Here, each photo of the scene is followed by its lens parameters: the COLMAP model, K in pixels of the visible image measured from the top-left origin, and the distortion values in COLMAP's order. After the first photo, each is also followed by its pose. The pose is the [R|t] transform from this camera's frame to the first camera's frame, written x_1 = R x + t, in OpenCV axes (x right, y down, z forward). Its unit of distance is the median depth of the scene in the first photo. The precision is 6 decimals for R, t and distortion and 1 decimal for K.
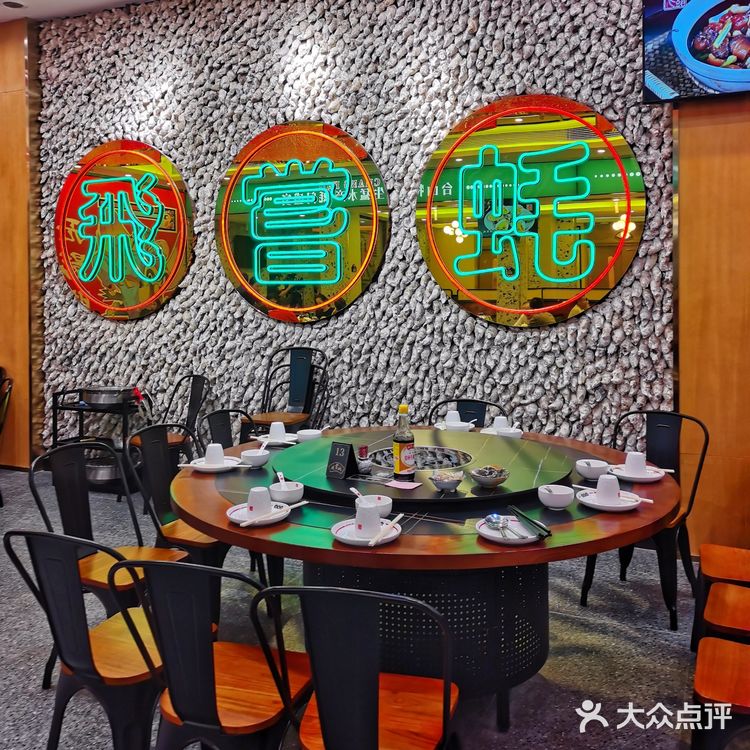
lens RADIAL K [[807.4, 0, 375.0], [0, 807.4, 375.0], [0, 0, 1]] dist [0.028096, 0.015788]
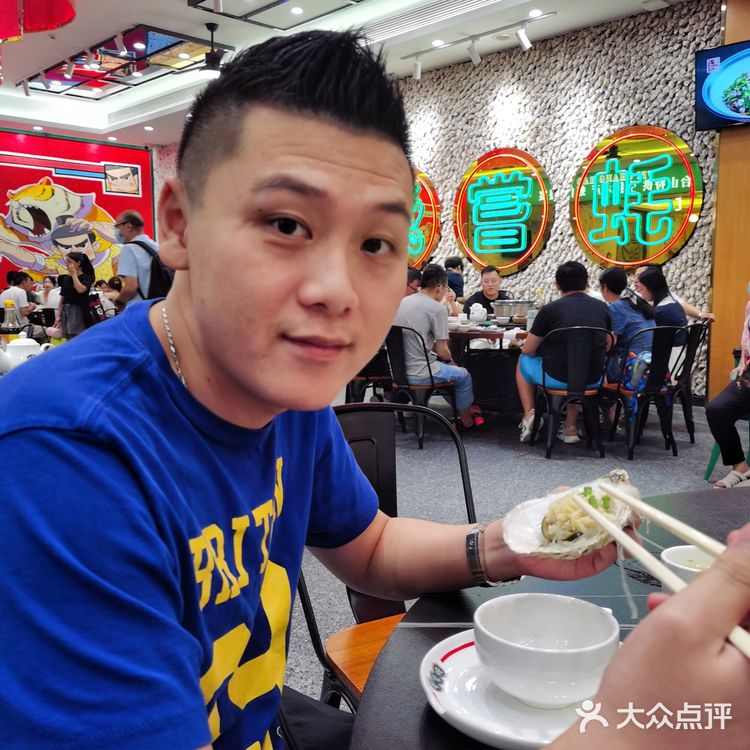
lens RADIAL K [[807.4, 0, 375.0], [0, 807.4, 375.0], [0, 0, 1]] dist [0.028096, 0.015788]
pose [[0.933699, 0.016352, -0.357685, 0.263403], [-0.001219, 0.999096, 0.042493, 0.067189], [0.358056, -0.039240, 0.932875, -0.625667]]
